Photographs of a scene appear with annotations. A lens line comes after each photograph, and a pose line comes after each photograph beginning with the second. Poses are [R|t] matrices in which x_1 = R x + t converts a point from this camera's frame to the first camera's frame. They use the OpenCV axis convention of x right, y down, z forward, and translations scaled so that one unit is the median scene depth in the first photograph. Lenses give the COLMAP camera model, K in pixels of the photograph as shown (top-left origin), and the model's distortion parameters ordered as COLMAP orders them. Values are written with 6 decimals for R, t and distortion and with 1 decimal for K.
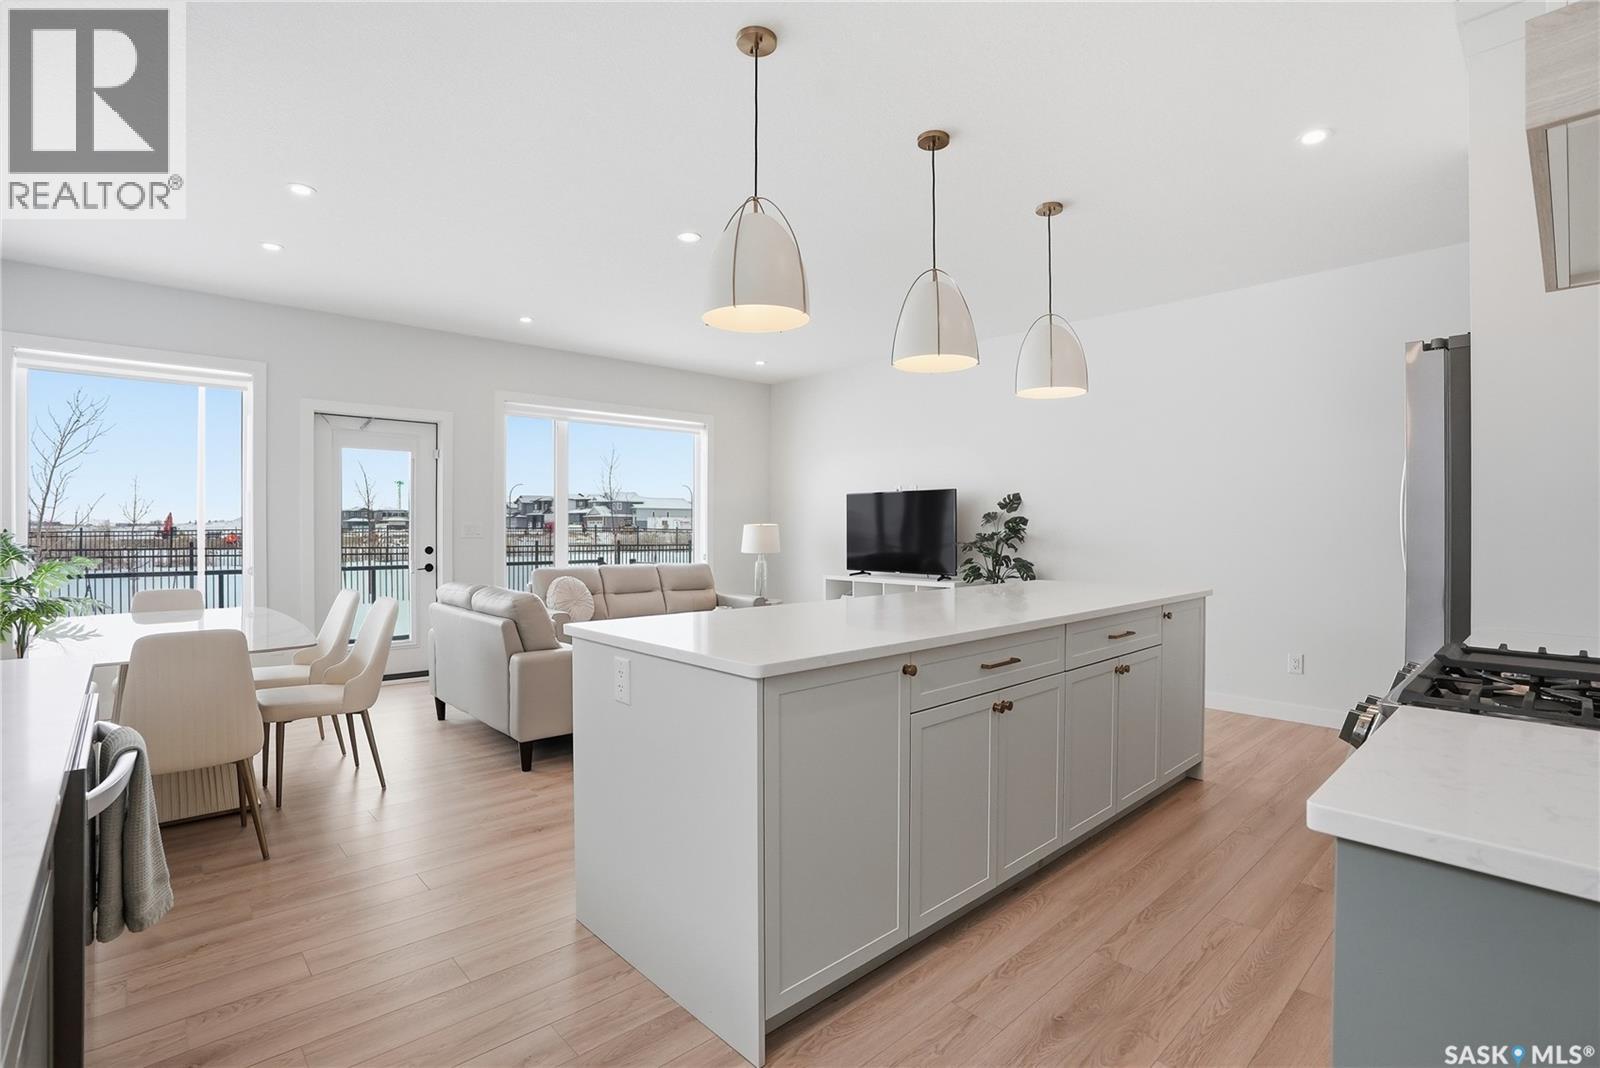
lens RADIAL K [[756.4, 0, 803.8], [0, 756.4, 519.0], [0, 0, 1]] dist [-0.023264, 0.004930]
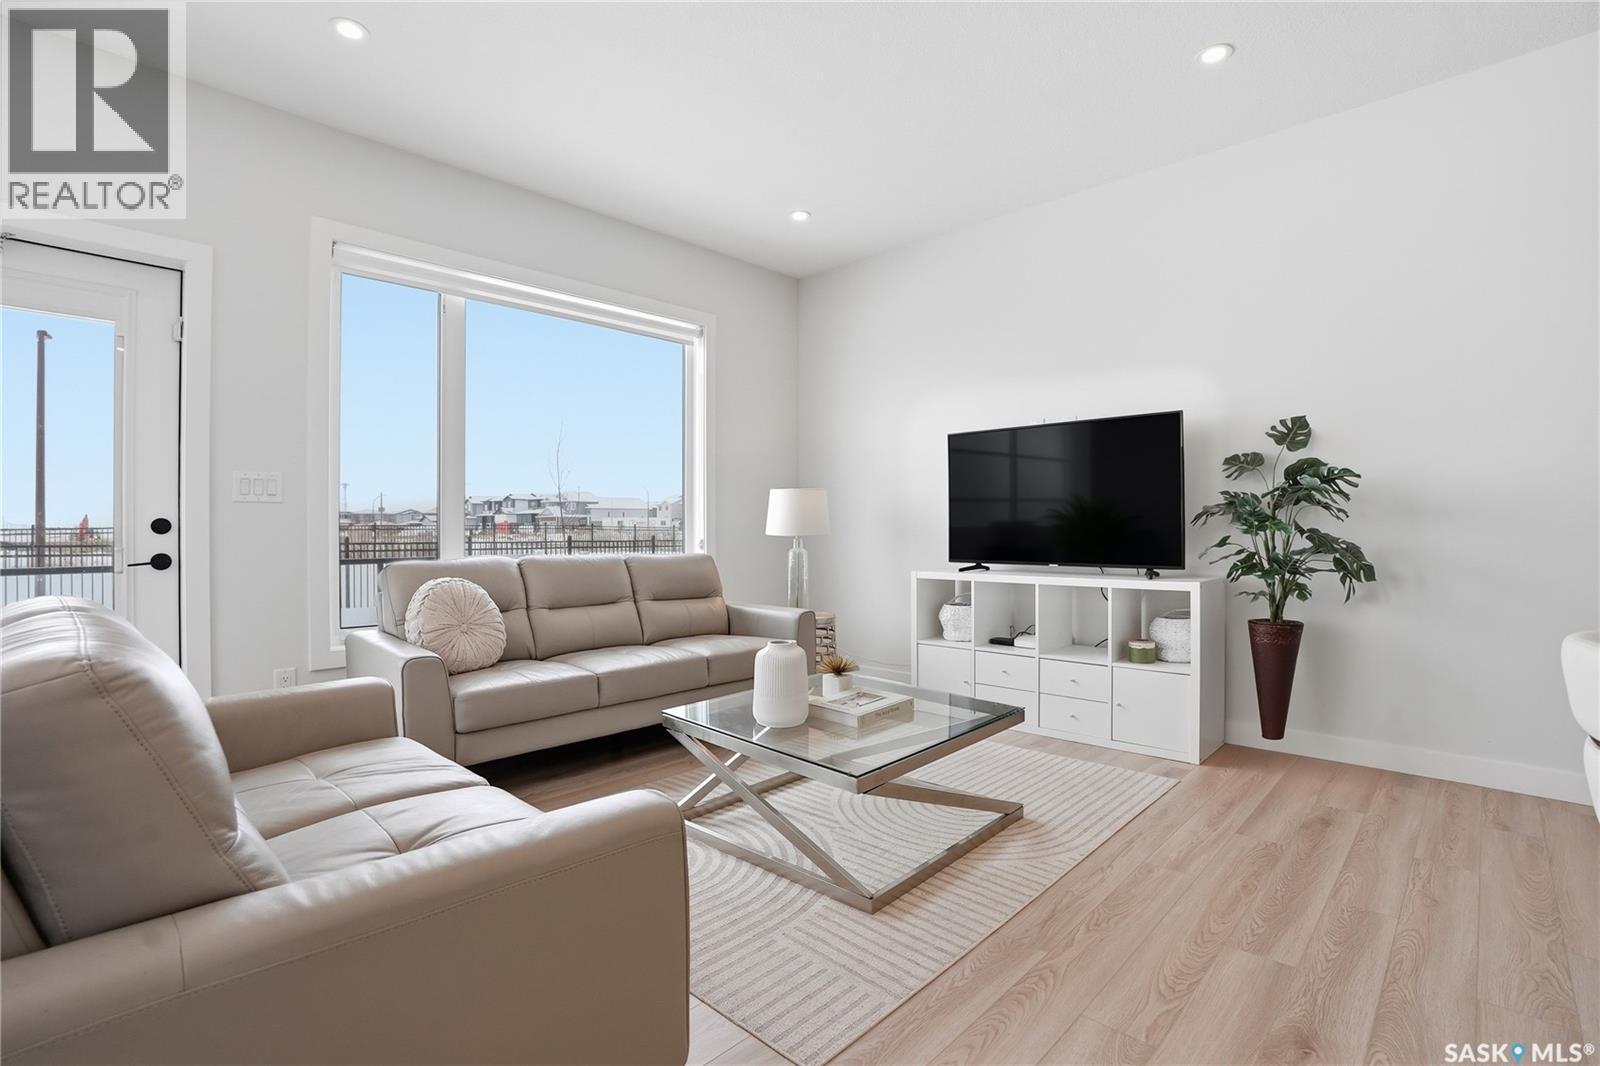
lens RADIAL K [[718.8, 0, 805.8], [0, 718.8, 530.3], [0, 0, 1]] dist [-0.036200, 0.001498]
pose [[0.997314, -0.005128, 0.073070, -0.094318], [0.004233, 0.999914, 0.012402, 0.034004], [-0.073127, -0.012060, 0.997250, 0.433335]]
